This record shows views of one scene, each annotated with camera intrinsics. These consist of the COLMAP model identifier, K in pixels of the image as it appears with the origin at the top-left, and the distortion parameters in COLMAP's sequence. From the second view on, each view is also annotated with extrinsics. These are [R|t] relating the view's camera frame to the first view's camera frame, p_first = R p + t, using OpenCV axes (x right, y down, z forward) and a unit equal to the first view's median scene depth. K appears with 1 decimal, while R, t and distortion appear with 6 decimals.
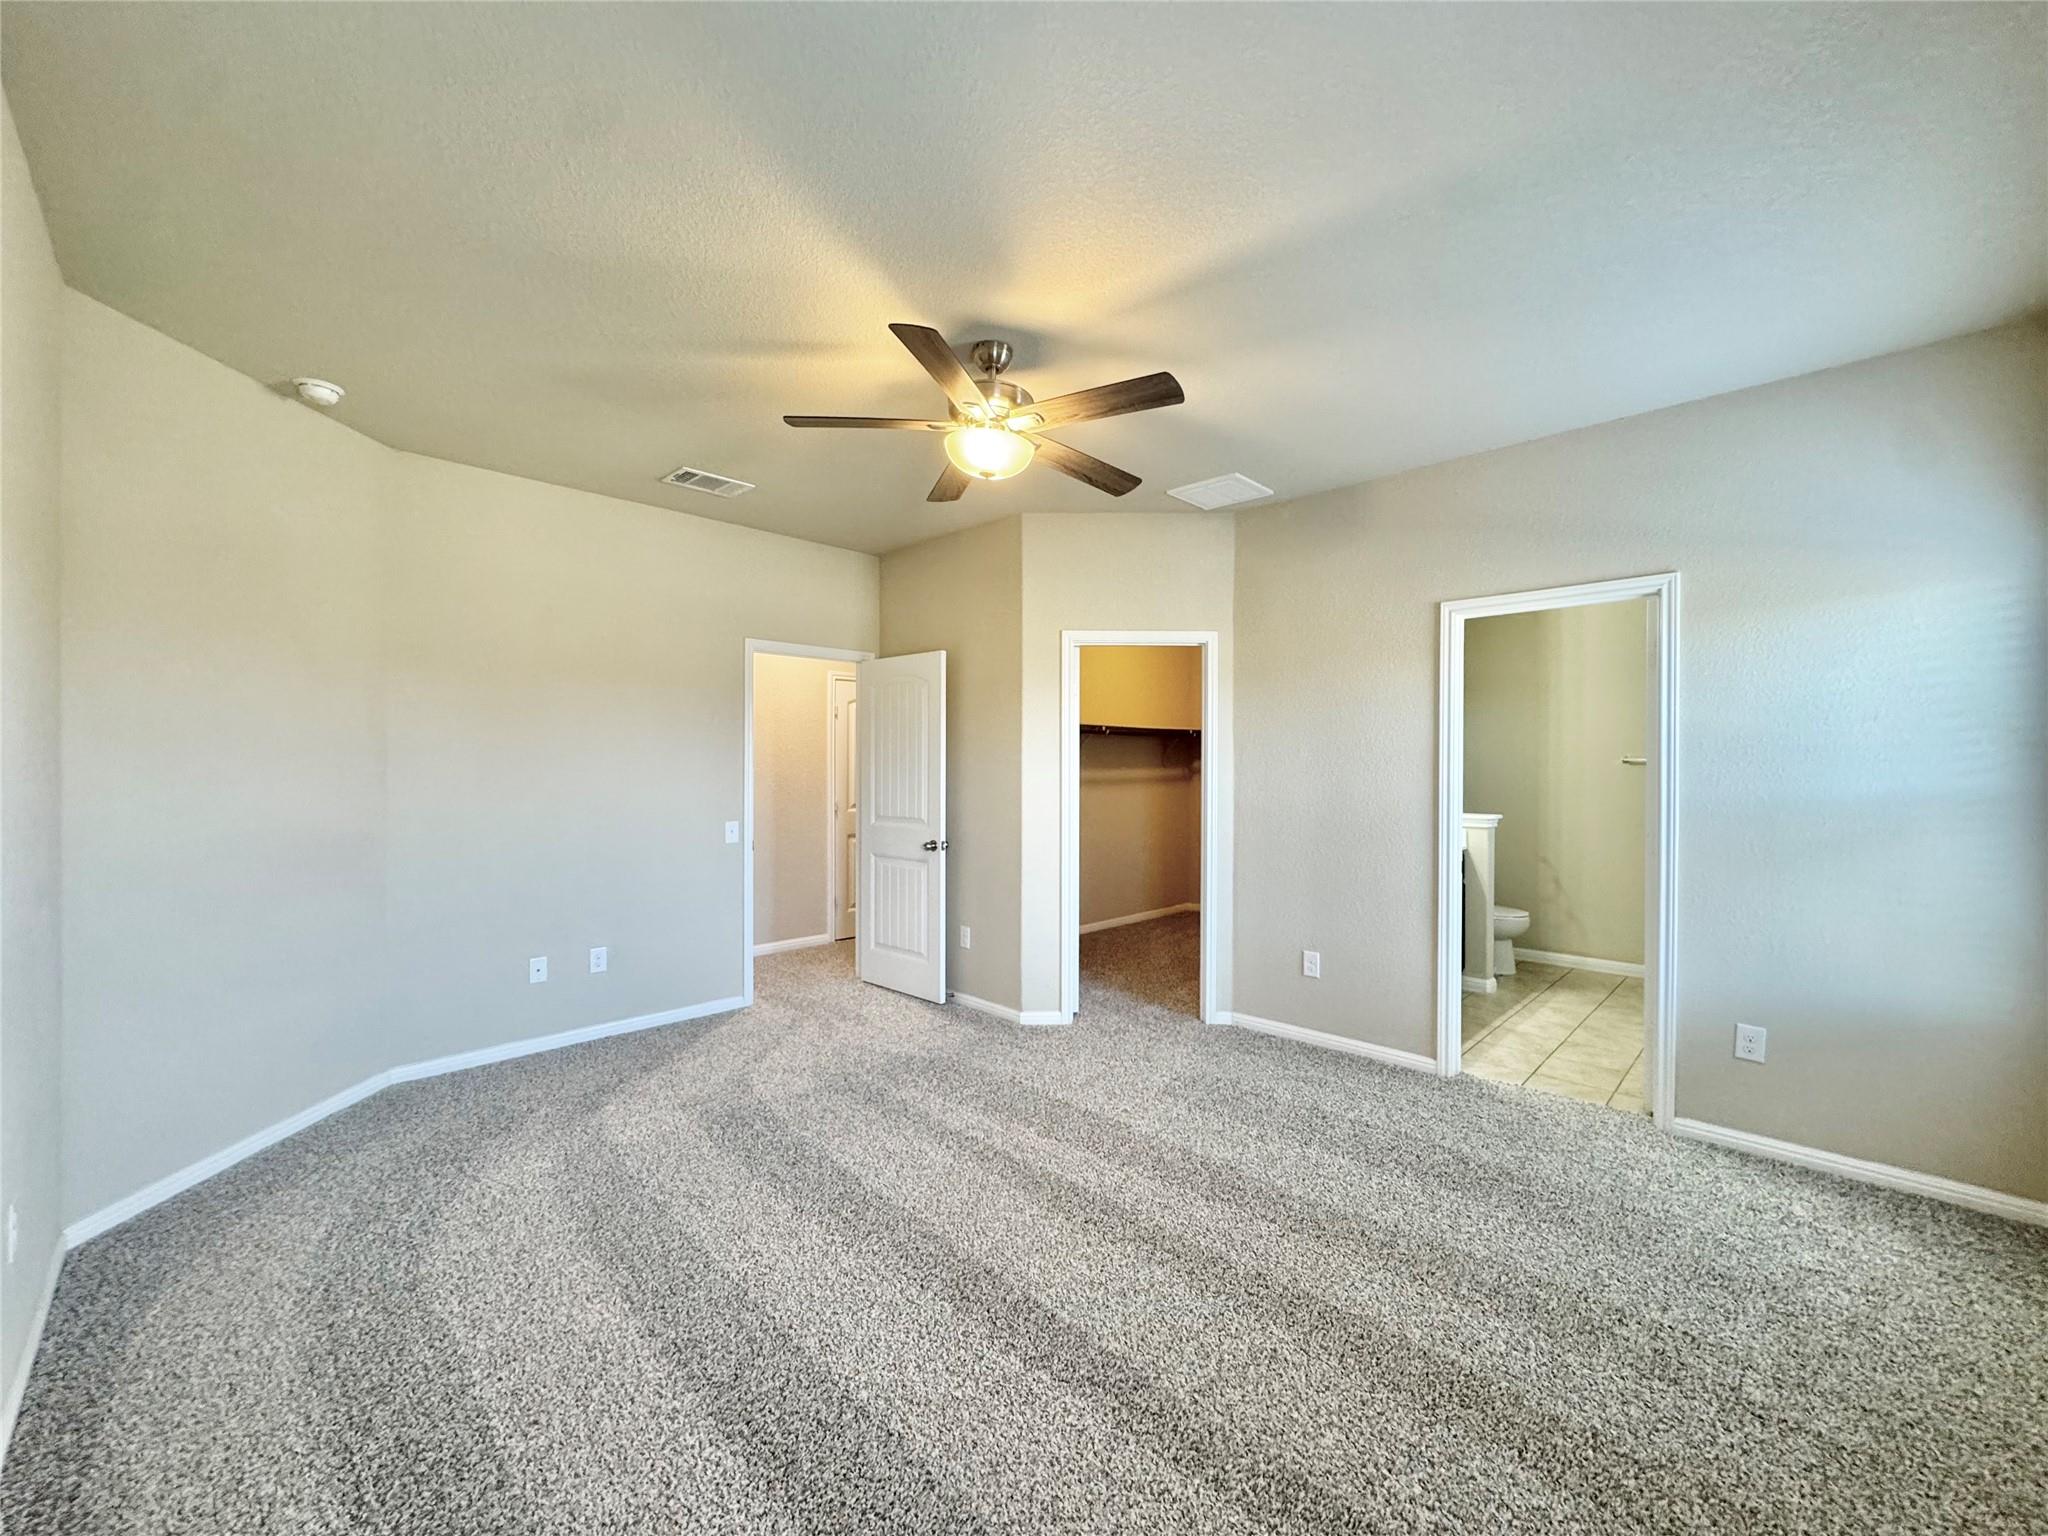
lens RADIAL K [[823.0, 0, 1009.8], [0, 823.0, 769.3], [0, 0, 1]] dist [-0.000689, -0.000206]
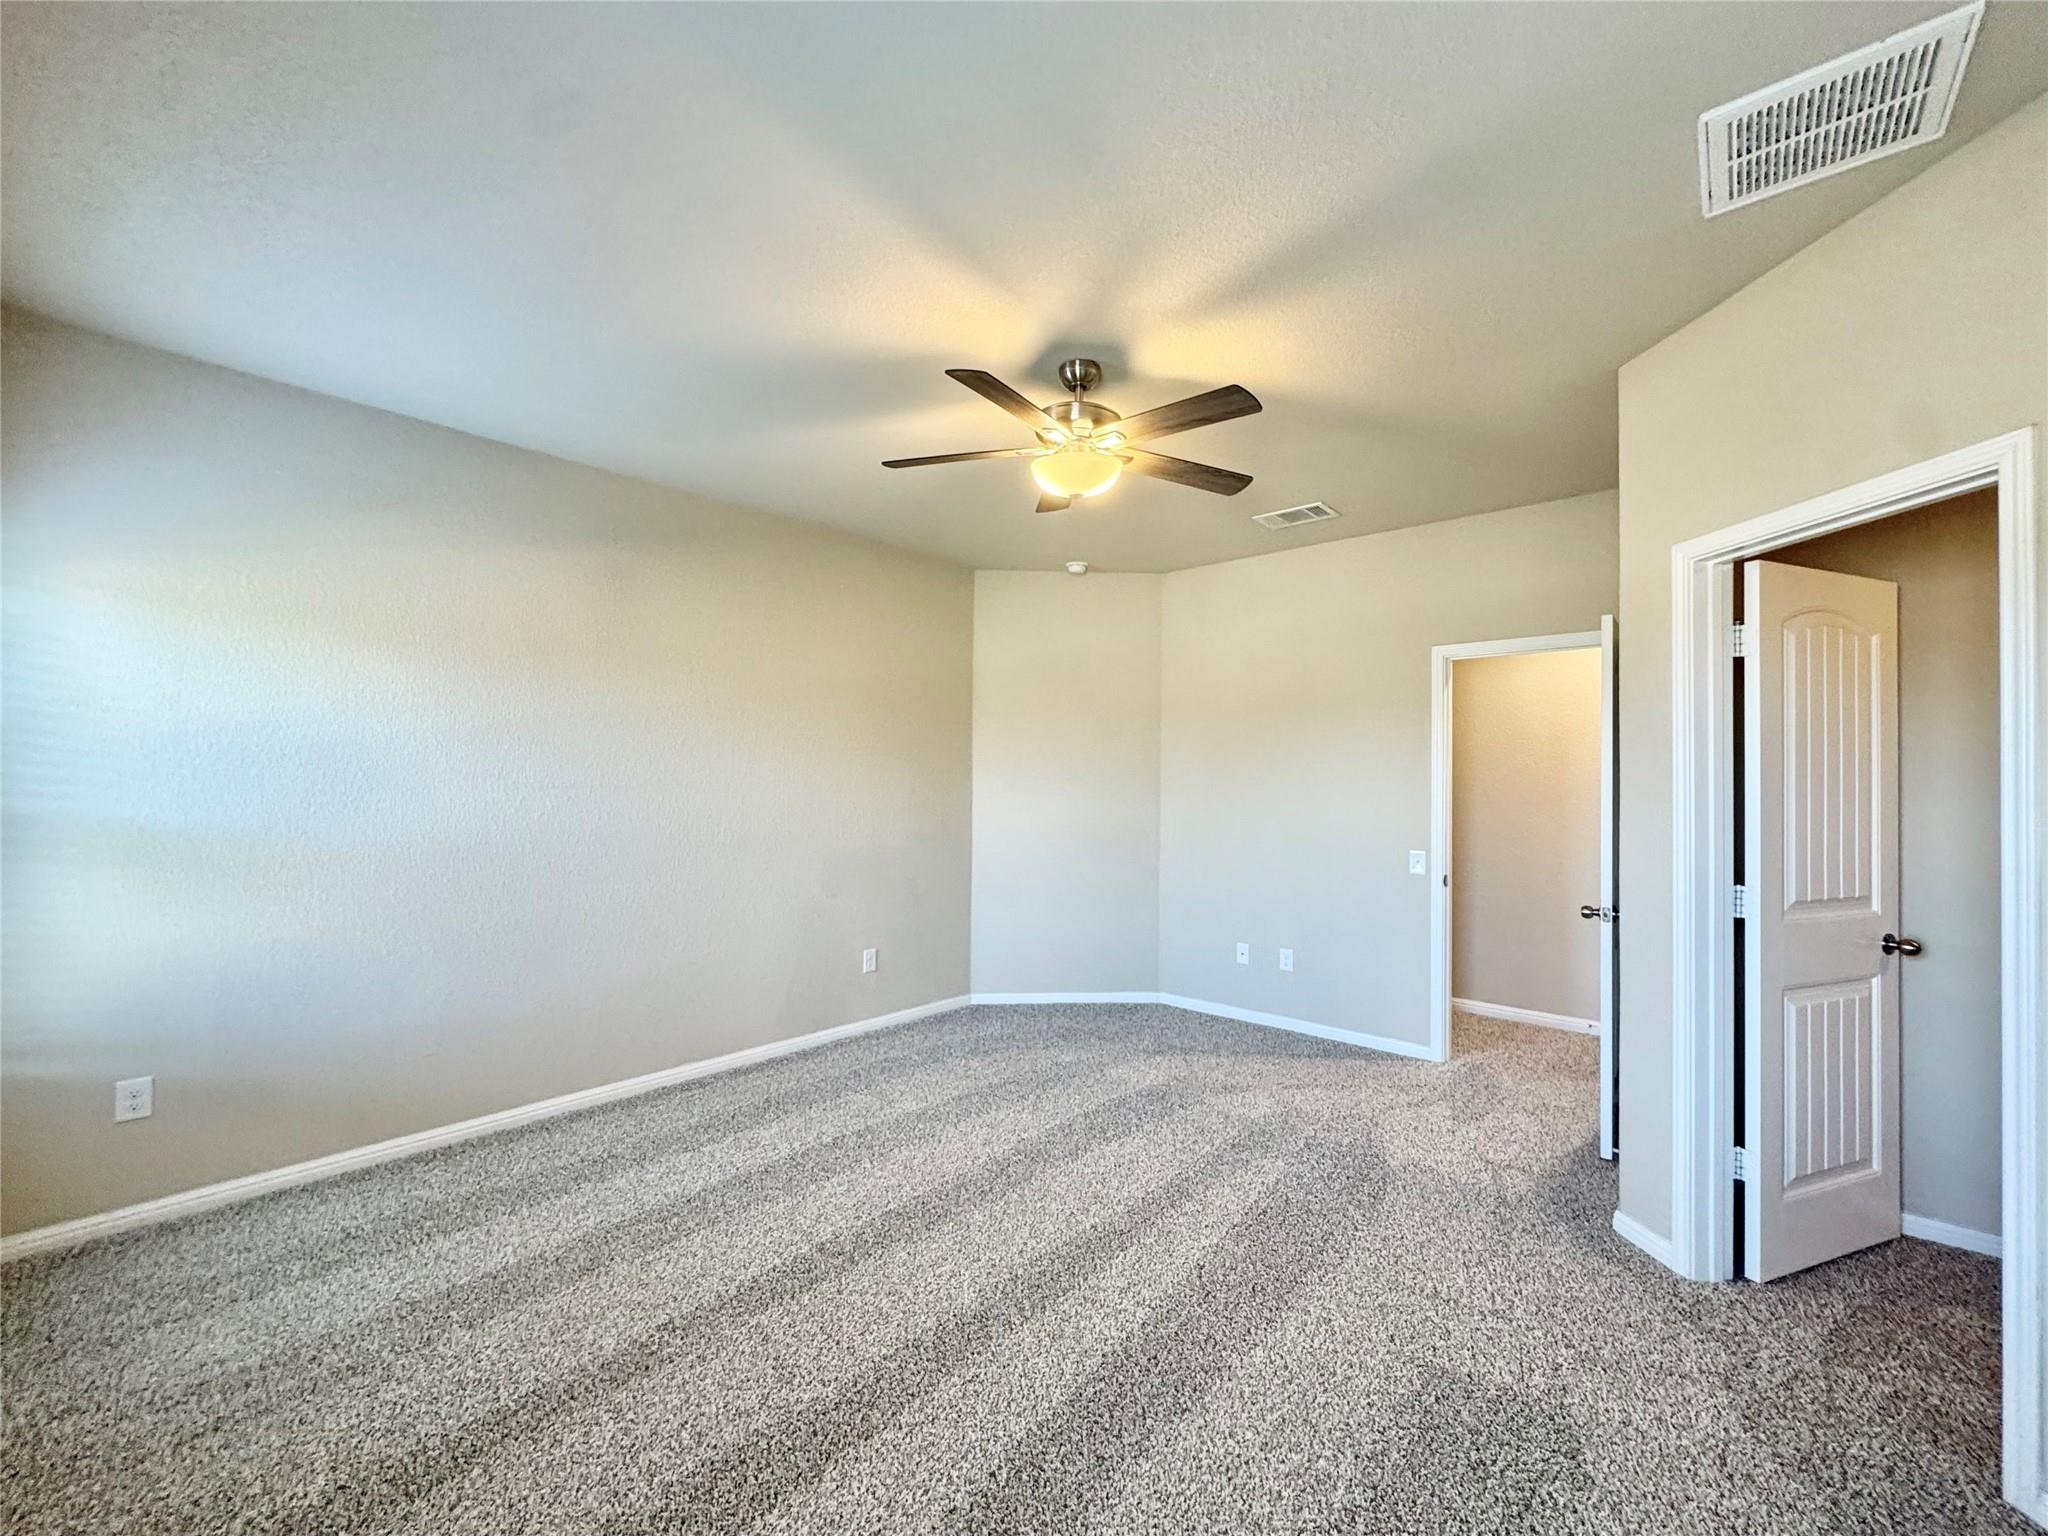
lens RADIAL K [[823.0, 0, 1009.8], [0, 823.0, 769.3], [0, 0, 1]] dist [-0.000689, -0.000206]
pose [[0.051177, -0.018644, -0.998516, 0.699414], [-0.013719, 0.999718, -0.019369, -0.003326], [0.998595, 0.014690, 0.050906, 0.635415]]
